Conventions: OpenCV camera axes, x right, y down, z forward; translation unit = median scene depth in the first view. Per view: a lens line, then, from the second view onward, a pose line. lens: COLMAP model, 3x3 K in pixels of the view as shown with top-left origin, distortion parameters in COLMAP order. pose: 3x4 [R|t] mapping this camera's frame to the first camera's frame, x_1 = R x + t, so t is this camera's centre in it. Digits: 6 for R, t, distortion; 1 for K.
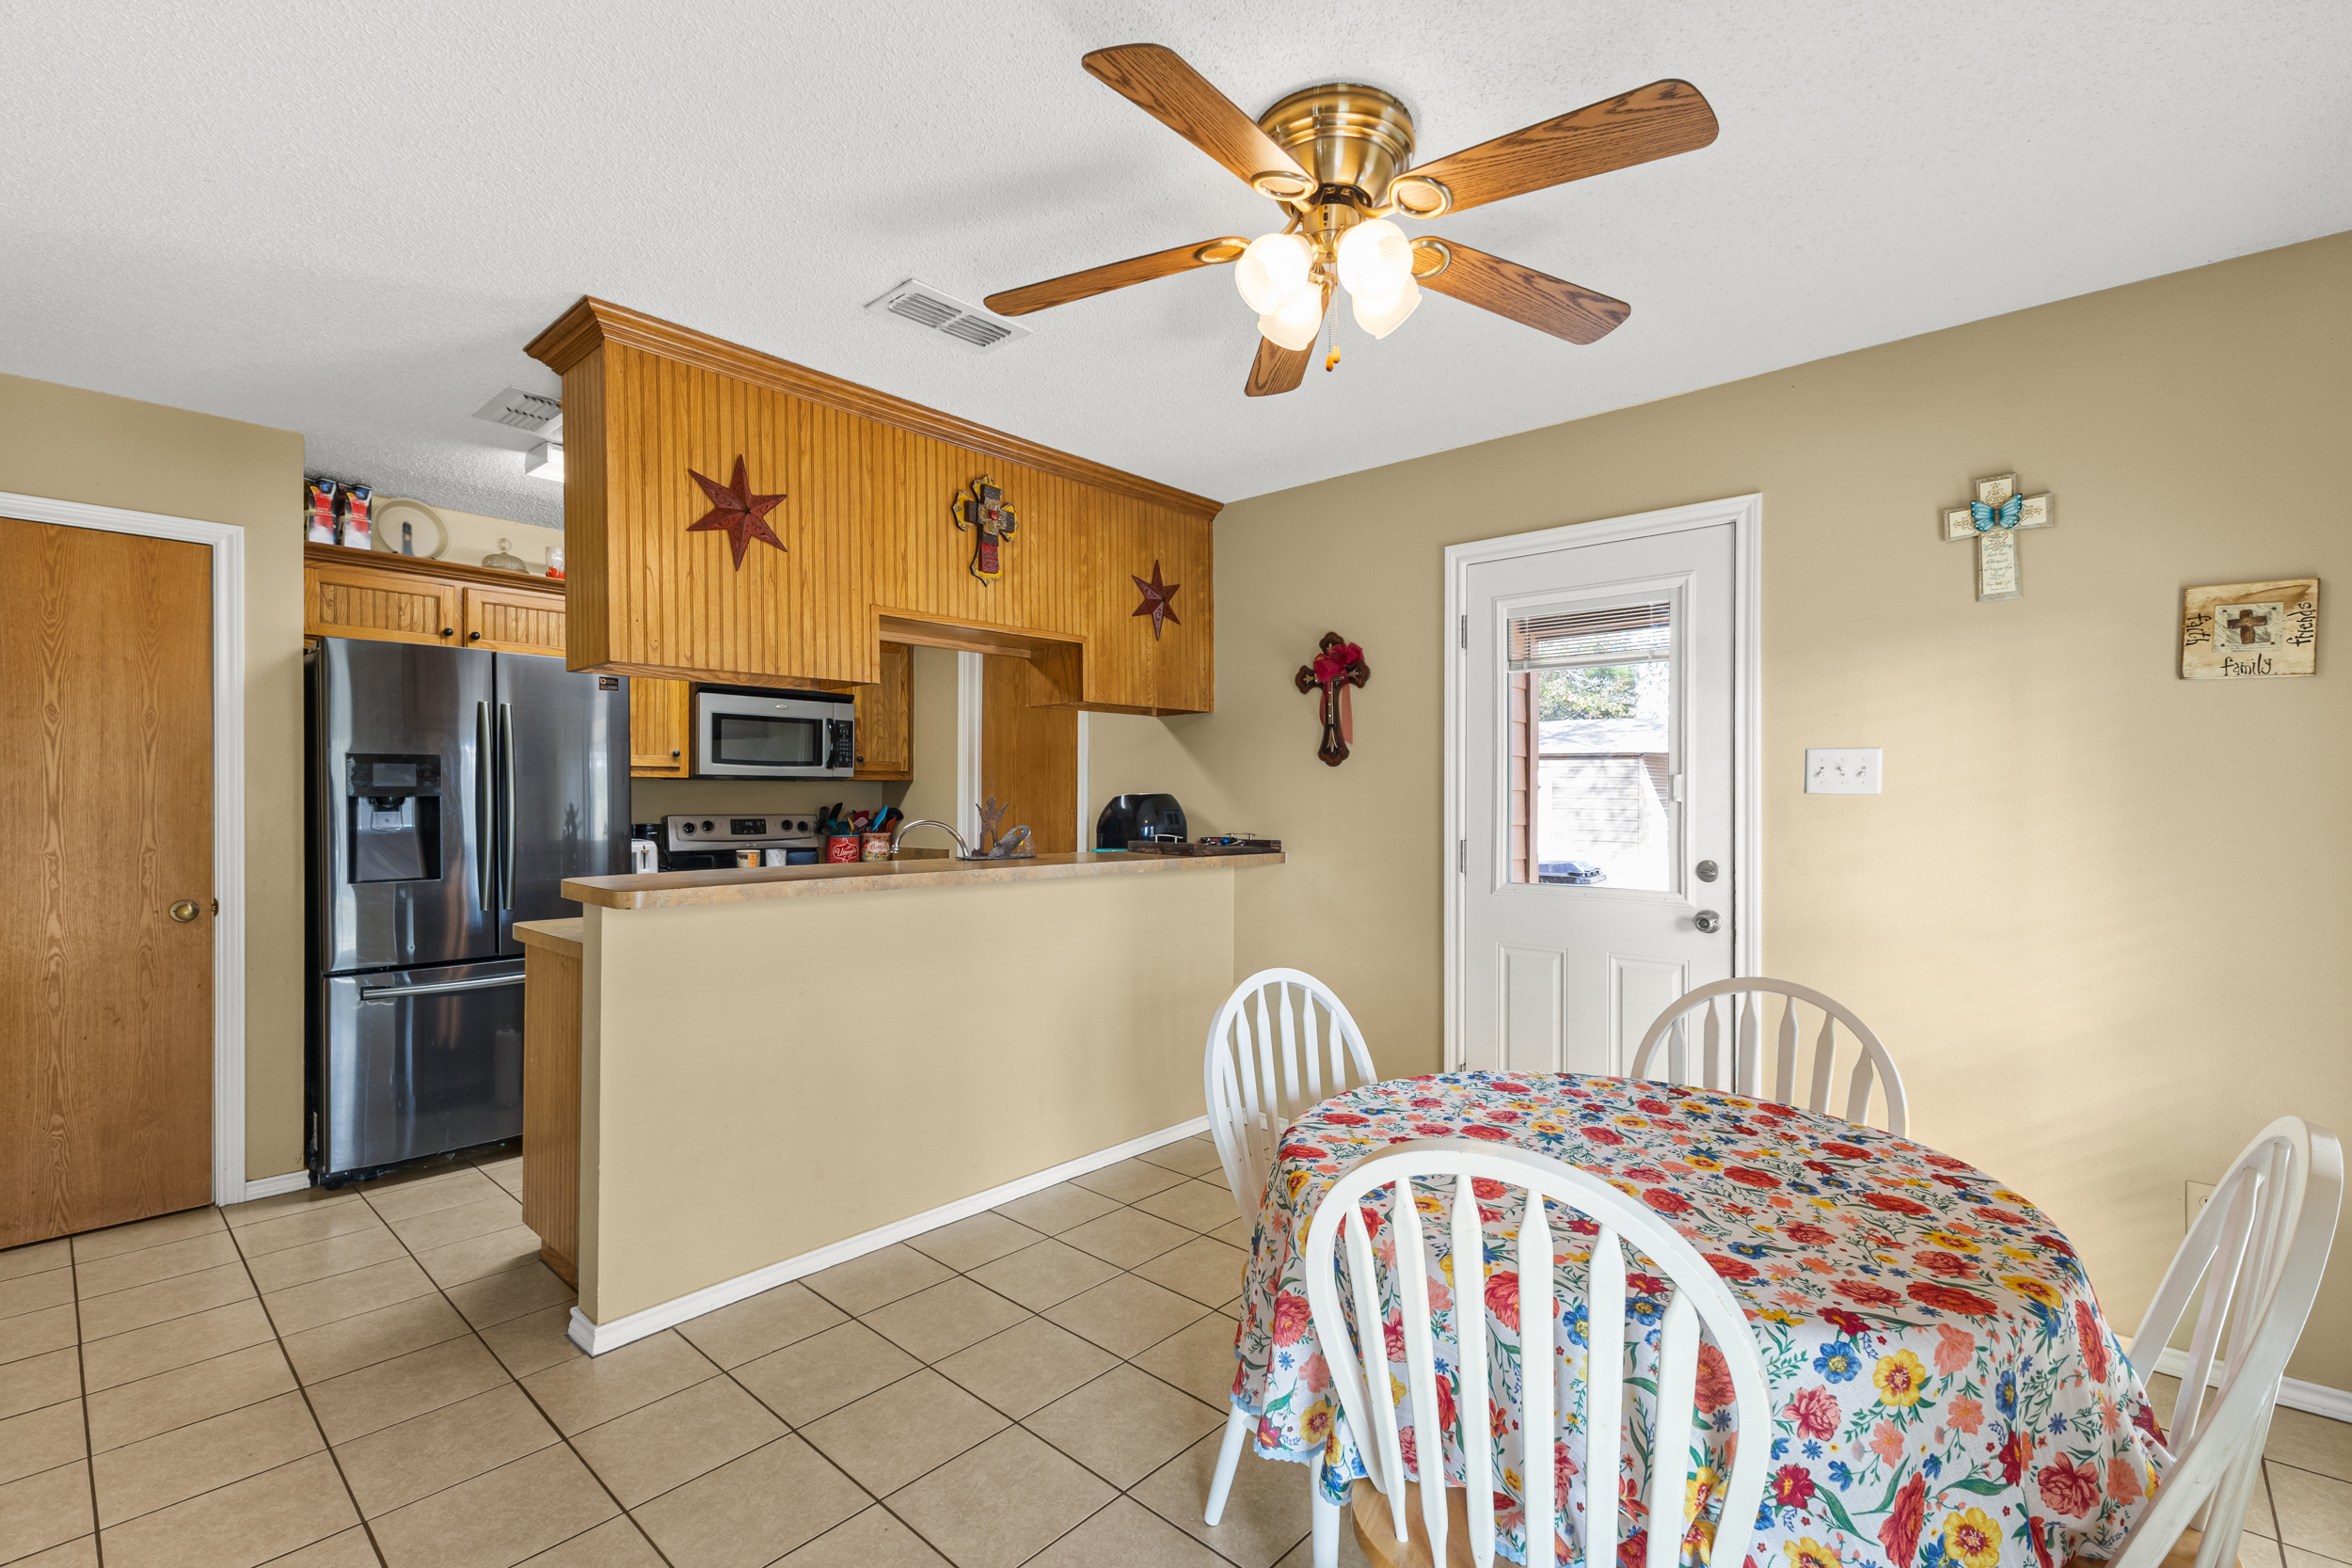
lens RADIAL K [[1024.3, 0, 1179.9], [0, 1024.3, 796.6], [0, 0, 1]] dist [0.006861, 0.000363]
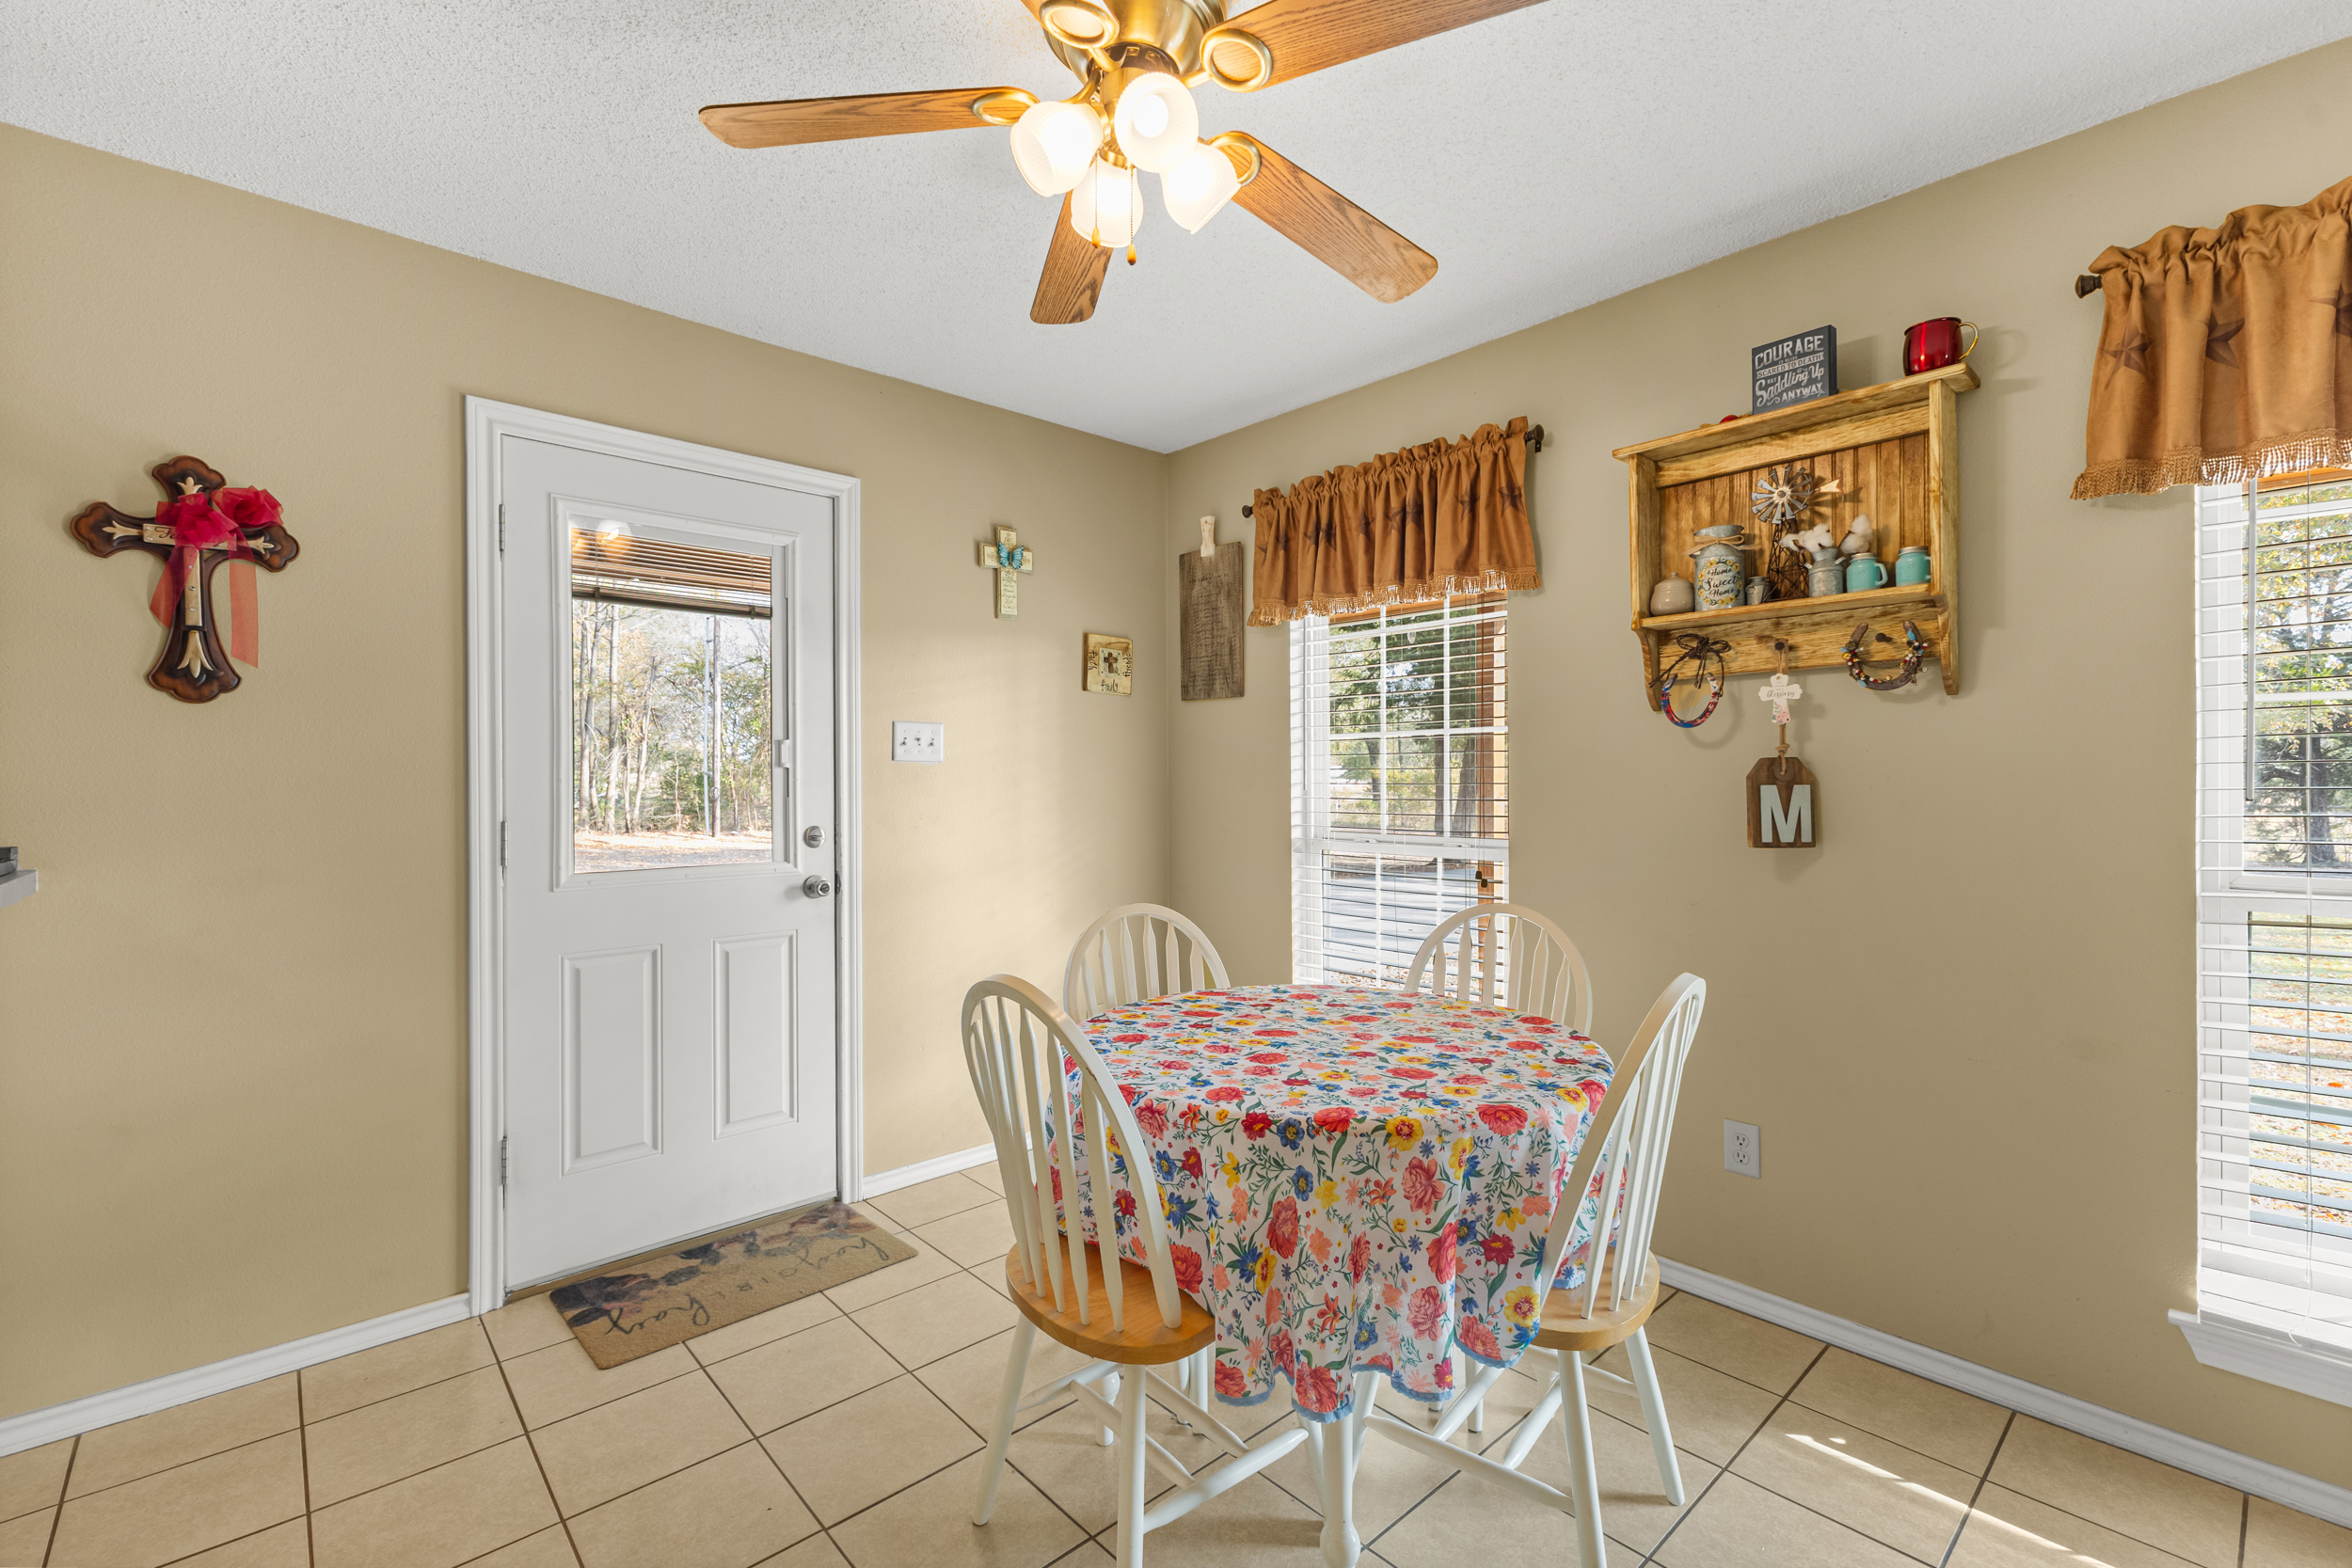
lens RADIAL K [[1021.5, 0, 1179.7], [0, 1021.5, 780.1], [0, 0, 1]] dist [0.008981, -0.000309]
pose [[0.102407, -0.005834, 0.994725, -0.474878], [0.000571, 0.999983, 0.005806, 0.012135], [-0.994742, -0.000027, 0.102409, 0.576826]]
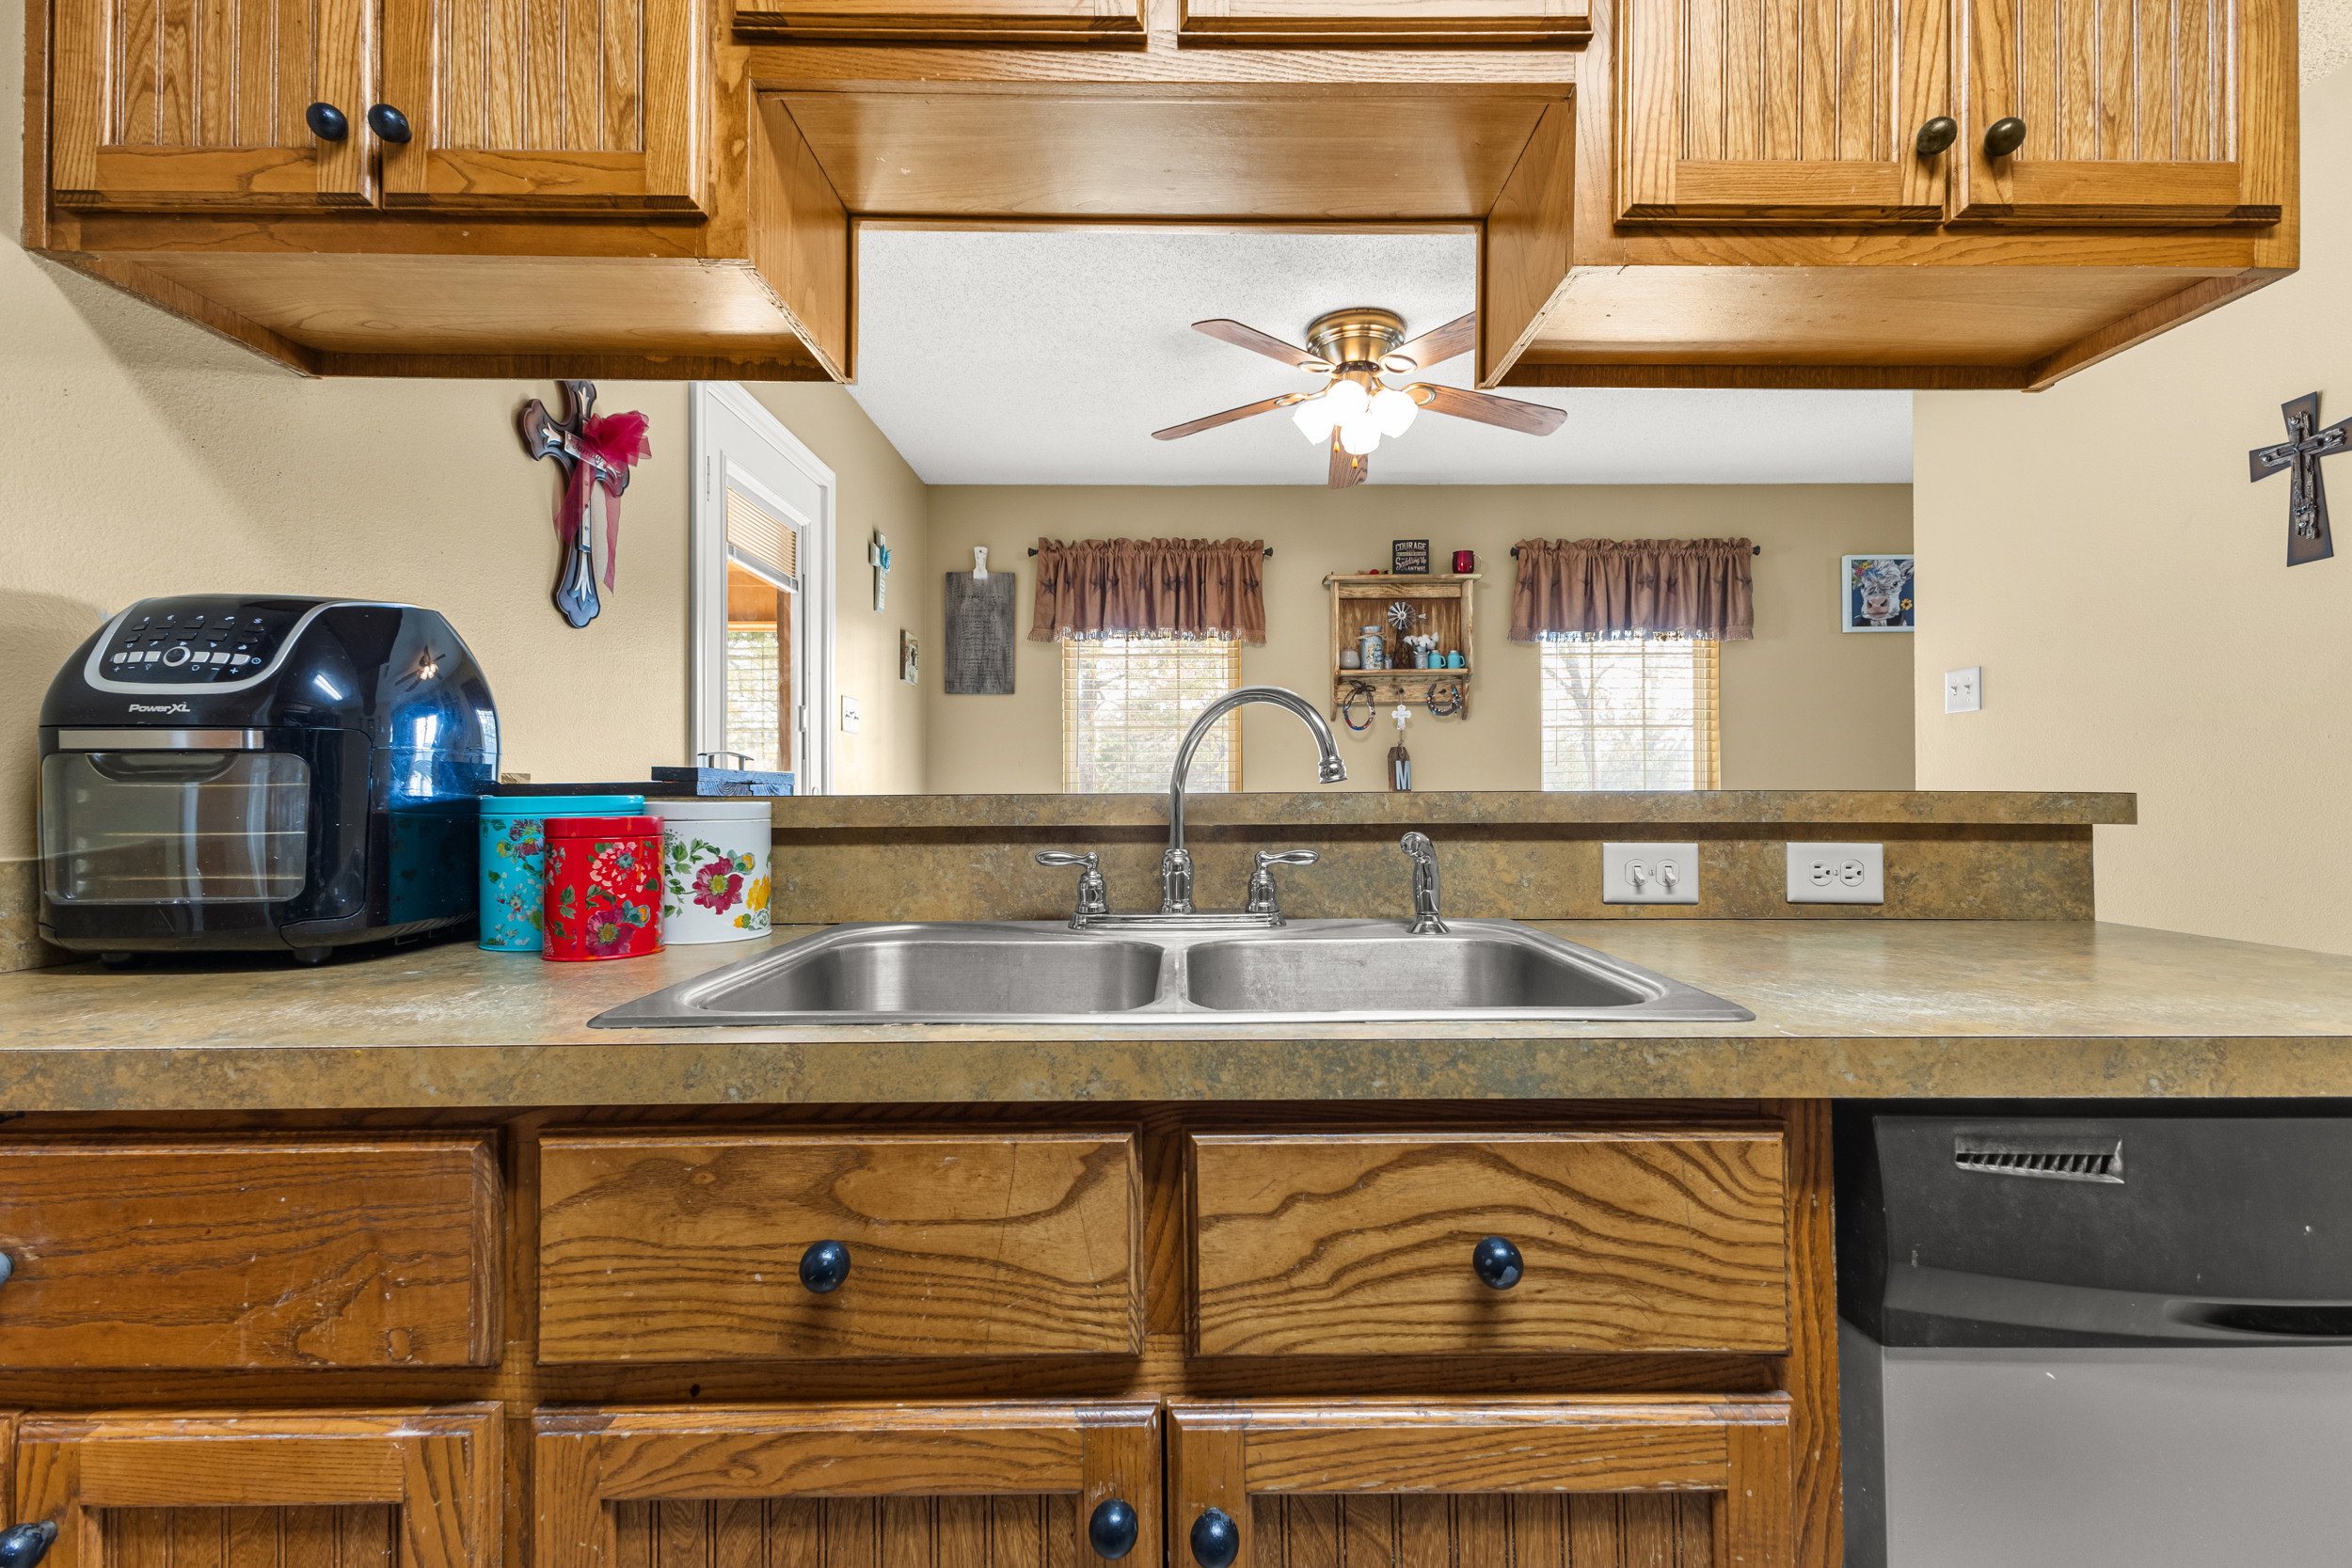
lens RADIAL K [[1021.5, 0, 1179.7], [0, 1021.5, 780.1], [0, 0, 1]] dist [0.008981, -0.000309]
pose [[-0.667966, 0.005246, 0.744173, -0.584411], [-0.001686, 0.999962, -0.008562, 0.066125], [-0.744190, -0.006974, -0.667932, 1.529011]]
